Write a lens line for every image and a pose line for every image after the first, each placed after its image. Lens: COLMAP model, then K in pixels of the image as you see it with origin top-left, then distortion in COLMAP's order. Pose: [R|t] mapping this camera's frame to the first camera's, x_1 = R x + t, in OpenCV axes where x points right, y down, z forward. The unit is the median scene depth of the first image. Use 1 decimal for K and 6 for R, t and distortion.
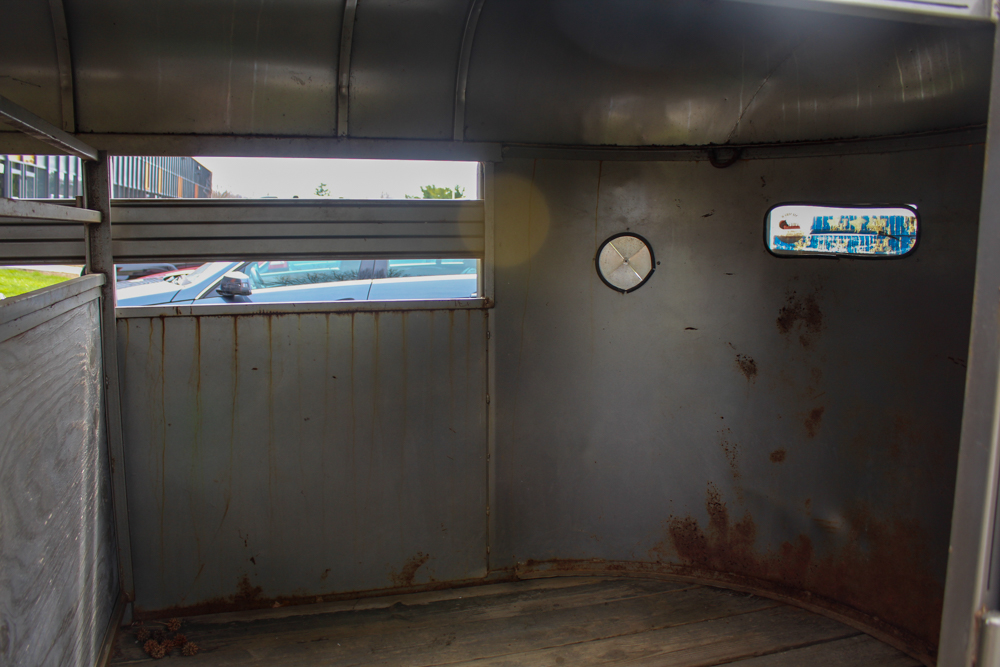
lens RADIAL K [[830.9, 0, 500.0], [0, 830.9, 333.5], [0, 0, 1]] dist [-0.163614, 0.133194]
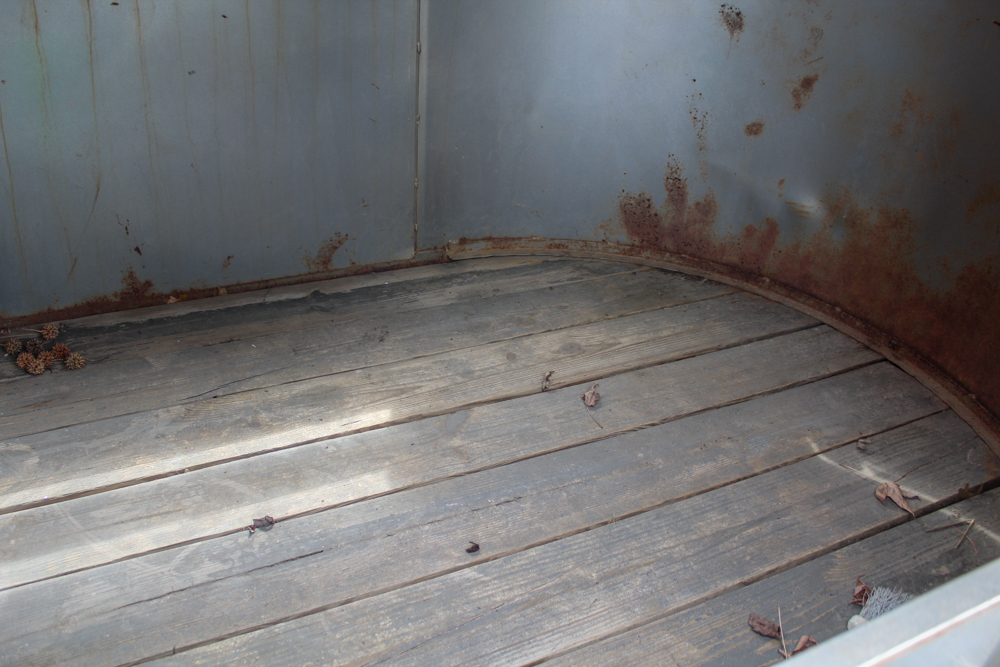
lens RADIAL K [[830.9, 0, 500.0], [0, 830.9, 333.5], [0, 0, 1]] dist [-0.163614, 0.133194]
pose [[0.987697, -0.024108, 0.154512, -0.068029], [-0.040463, 0.915001, 0.401417, 0.012819], [-0.151056, -0.402730, 0.902768, 0.165126]]
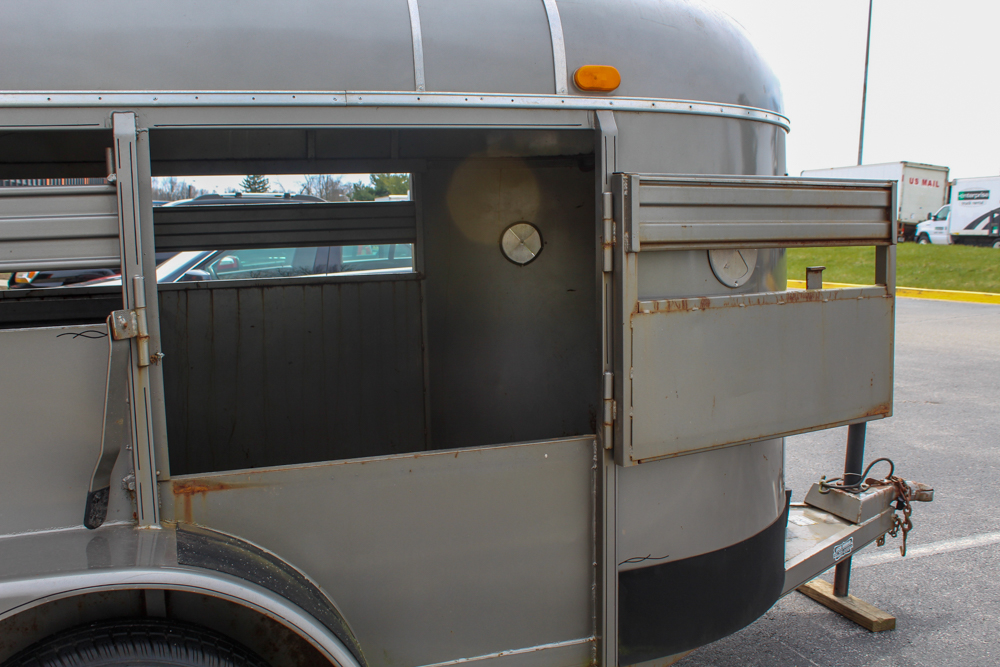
lens RADIAL K [[989.1, 0, 500.0], [0, 989.1, 333.5], [0, 0, 1]] dist [-0.141064, 0.179677]
pose [[0.999092, -0.030865, 0.029355, 0.066860], [0.031247, 0.999431, -0.012665, 0.084088], [-0.028947, 0.013570, 0.999489, -0.636268]]
